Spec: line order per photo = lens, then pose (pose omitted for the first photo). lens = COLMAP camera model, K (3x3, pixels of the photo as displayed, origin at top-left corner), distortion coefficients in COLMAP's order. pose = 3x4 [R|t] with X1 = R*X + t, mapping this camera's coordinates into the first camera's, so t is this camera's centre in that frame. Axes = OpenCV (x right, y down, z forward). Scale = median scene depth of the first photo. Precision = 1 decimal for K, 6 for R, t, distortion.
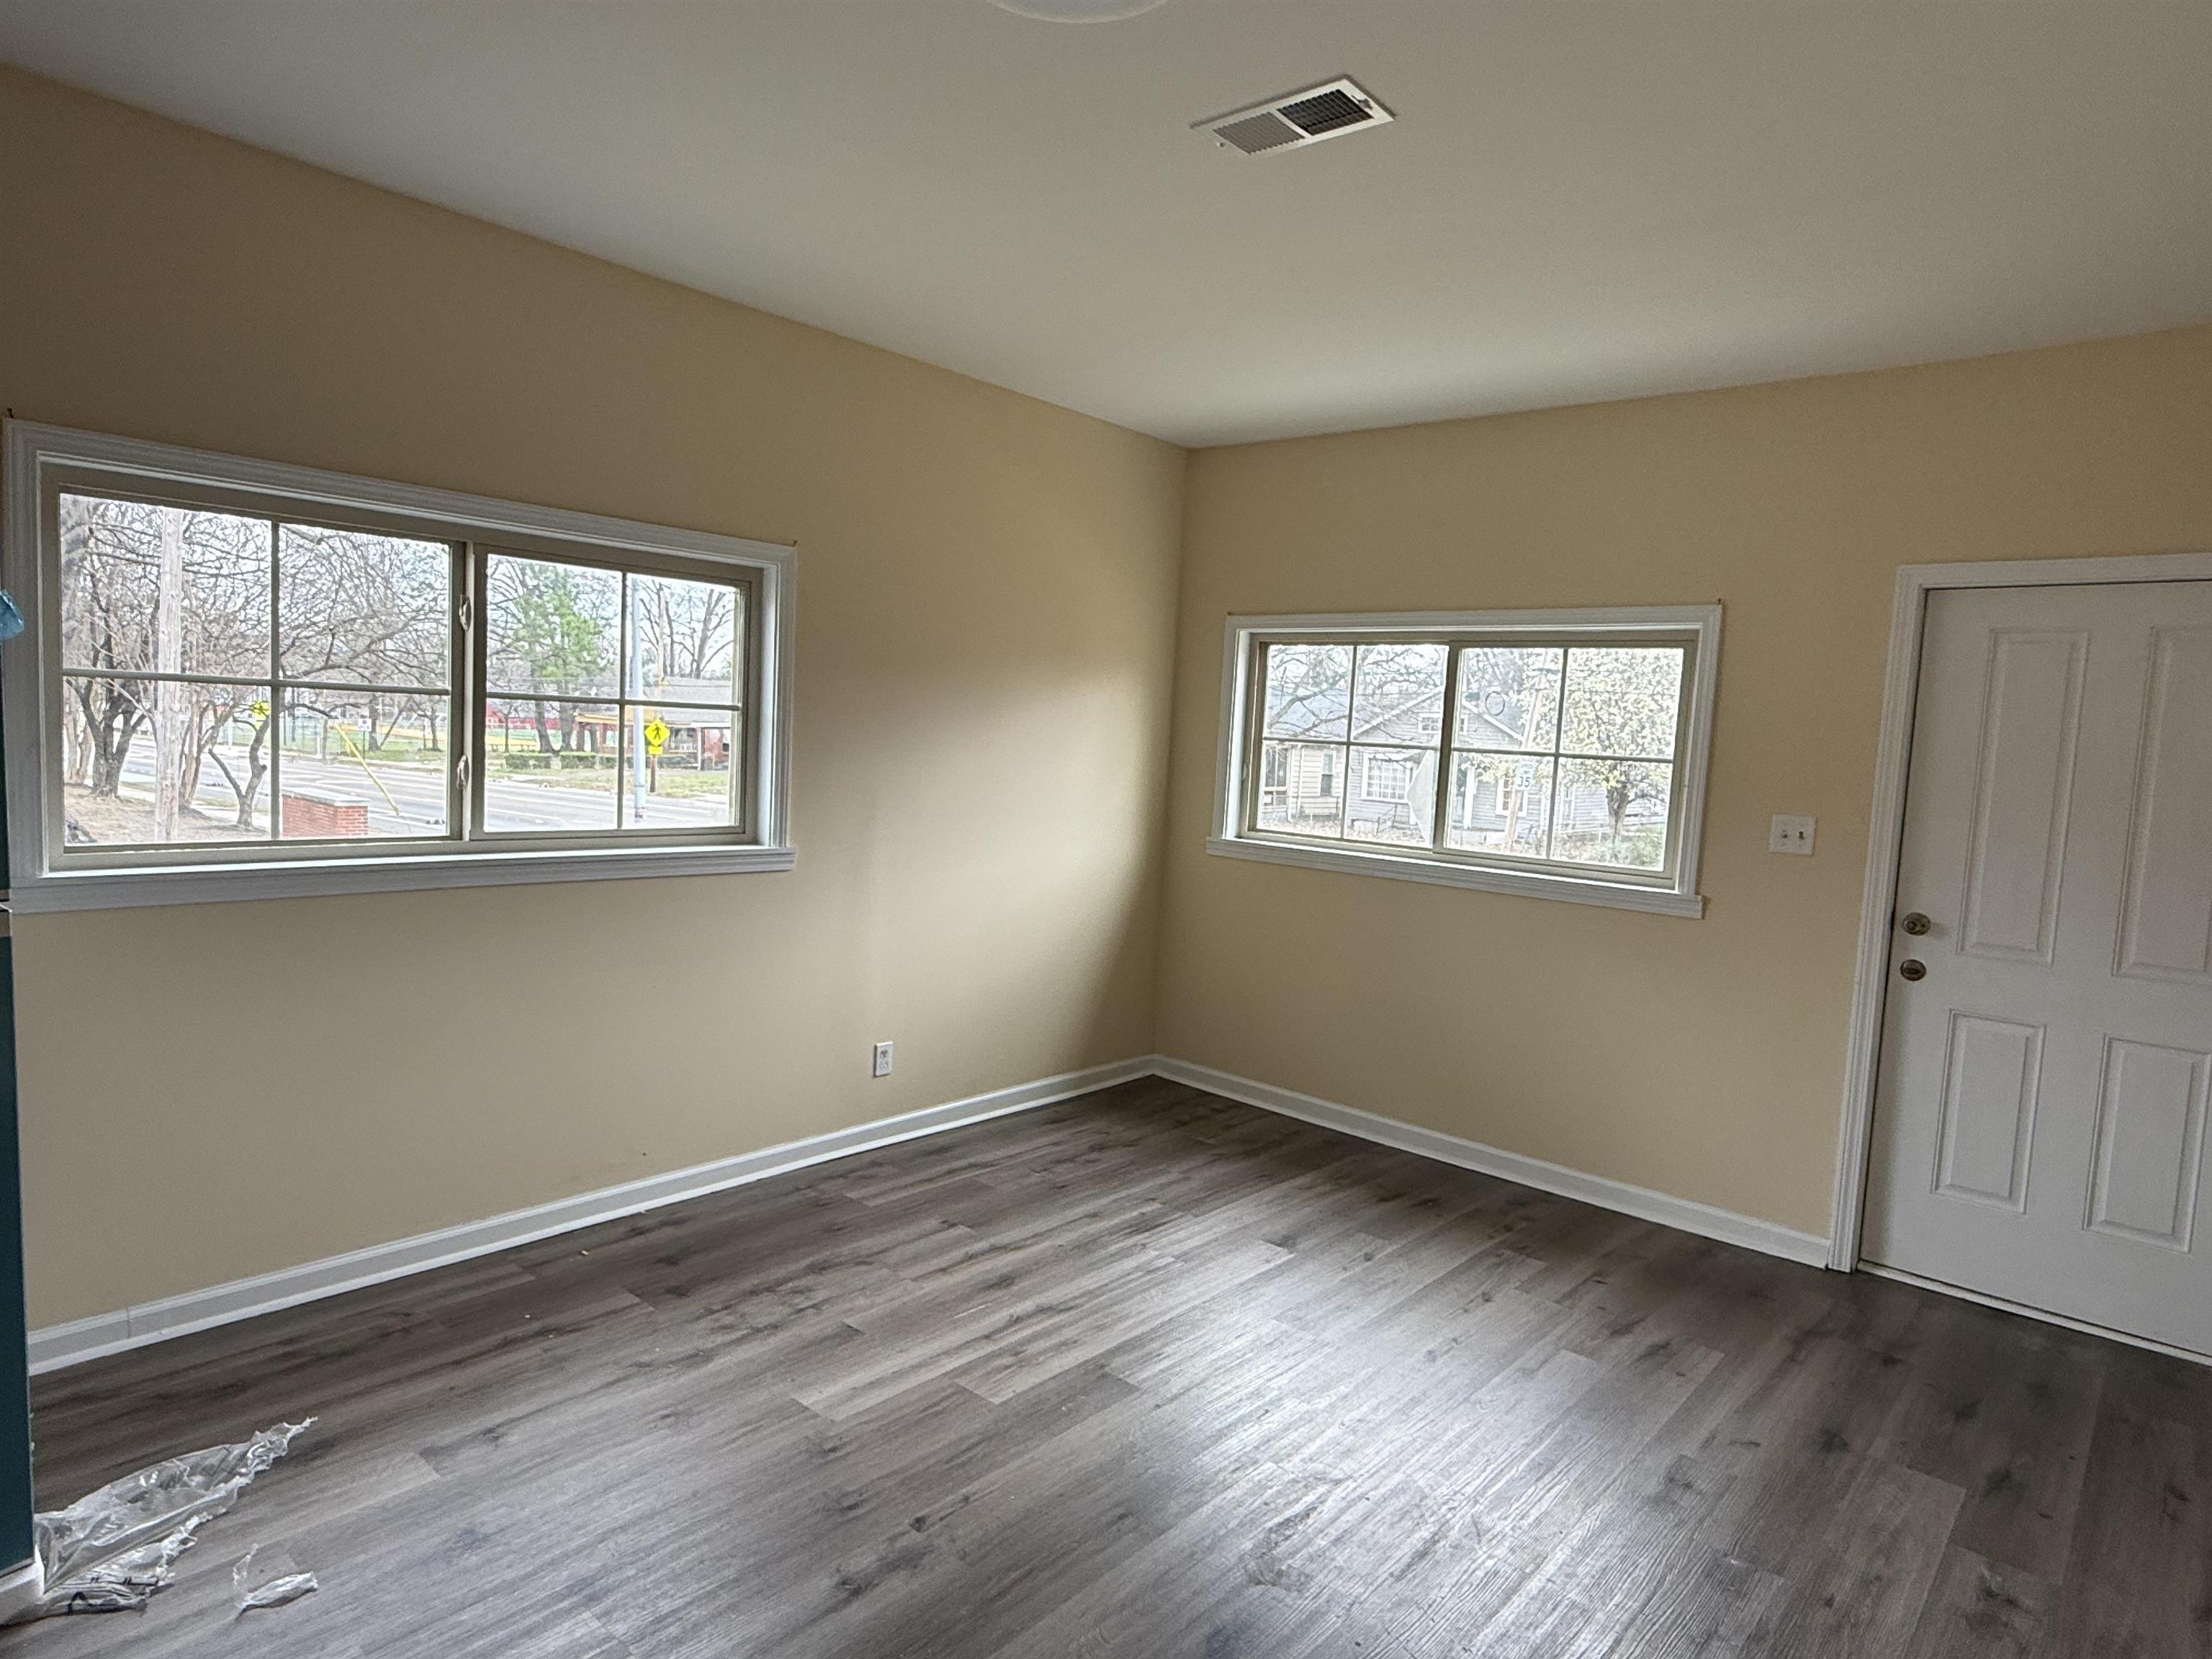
lens RADIAL K [[1250.9, 0, 1106.0], [0, 1250.9, 829.5], [0, 0, 1]] dist [-0.001825, 0.002391]
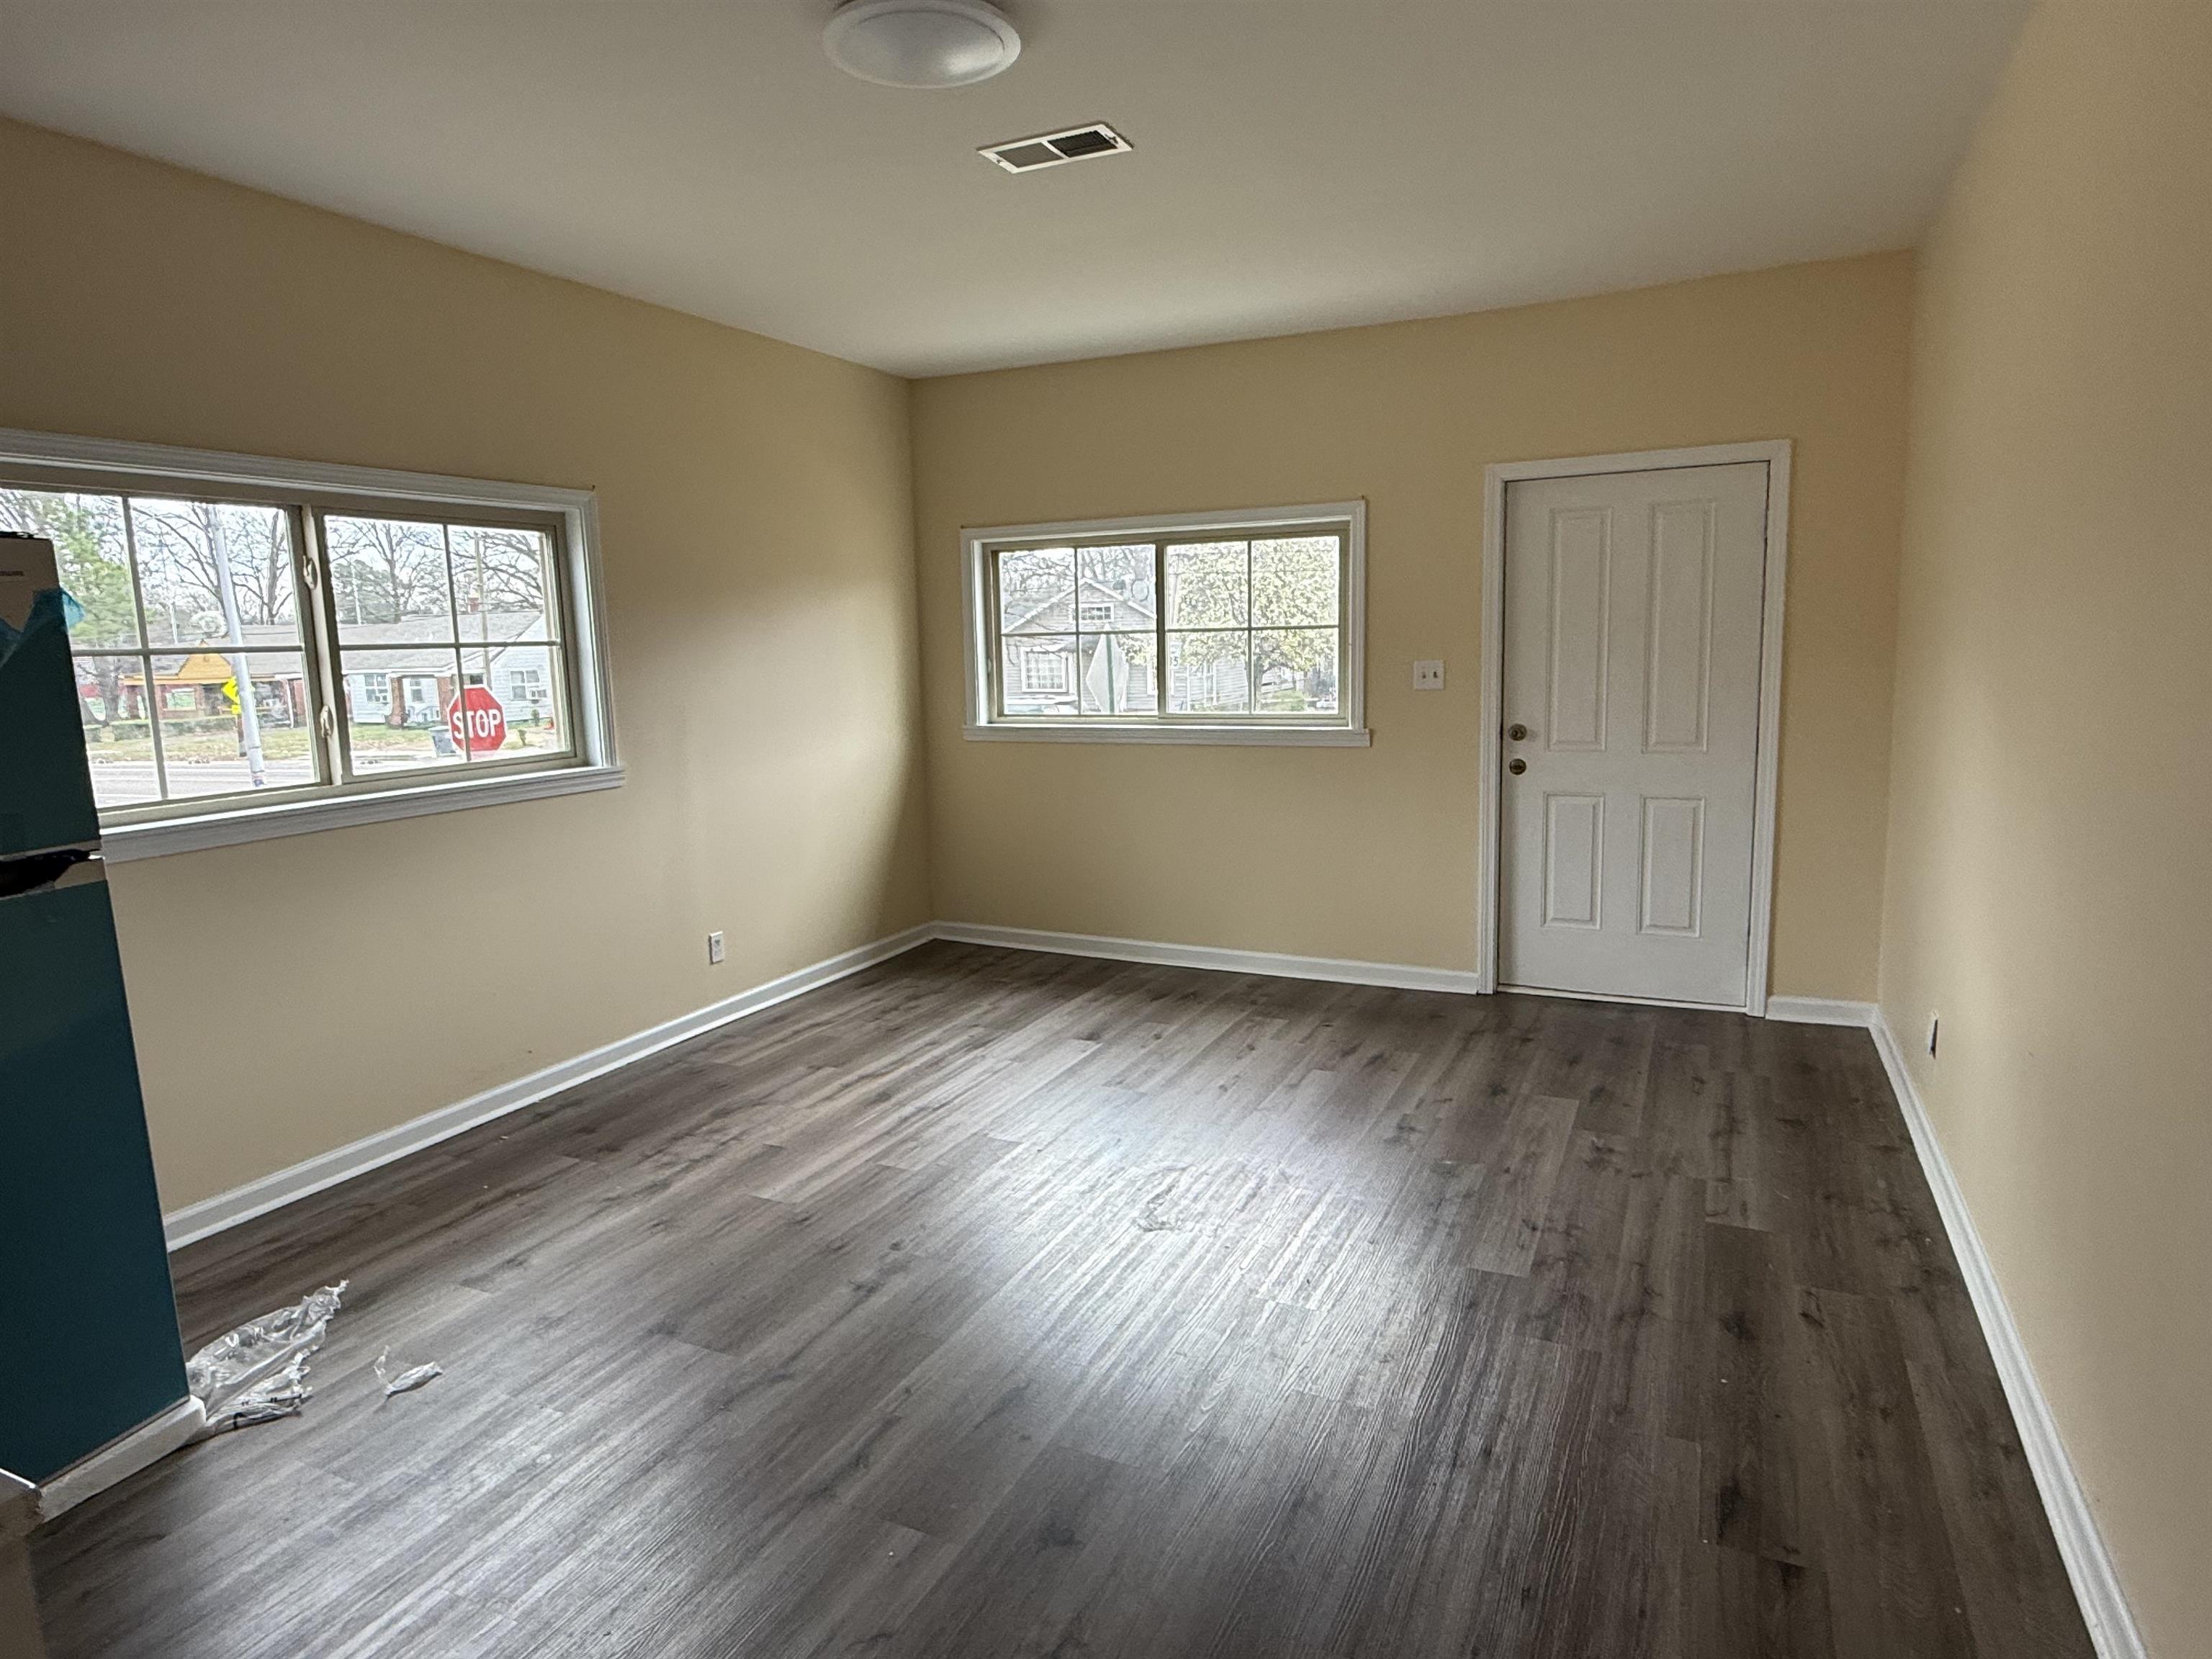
lens RADIAL K [[1270.9, 0, 1079.2], [0, 1270.9, 813.7], [0, 0, 1]] dist [0.003981, 0.000797]
pose [[0.961629, -0.114167, 0.249472, -0.172095], [0.098516, 0.992351, 0.074390, 0.014944], [-0.256057, -0.046959, 0.965520, -0.225286]]
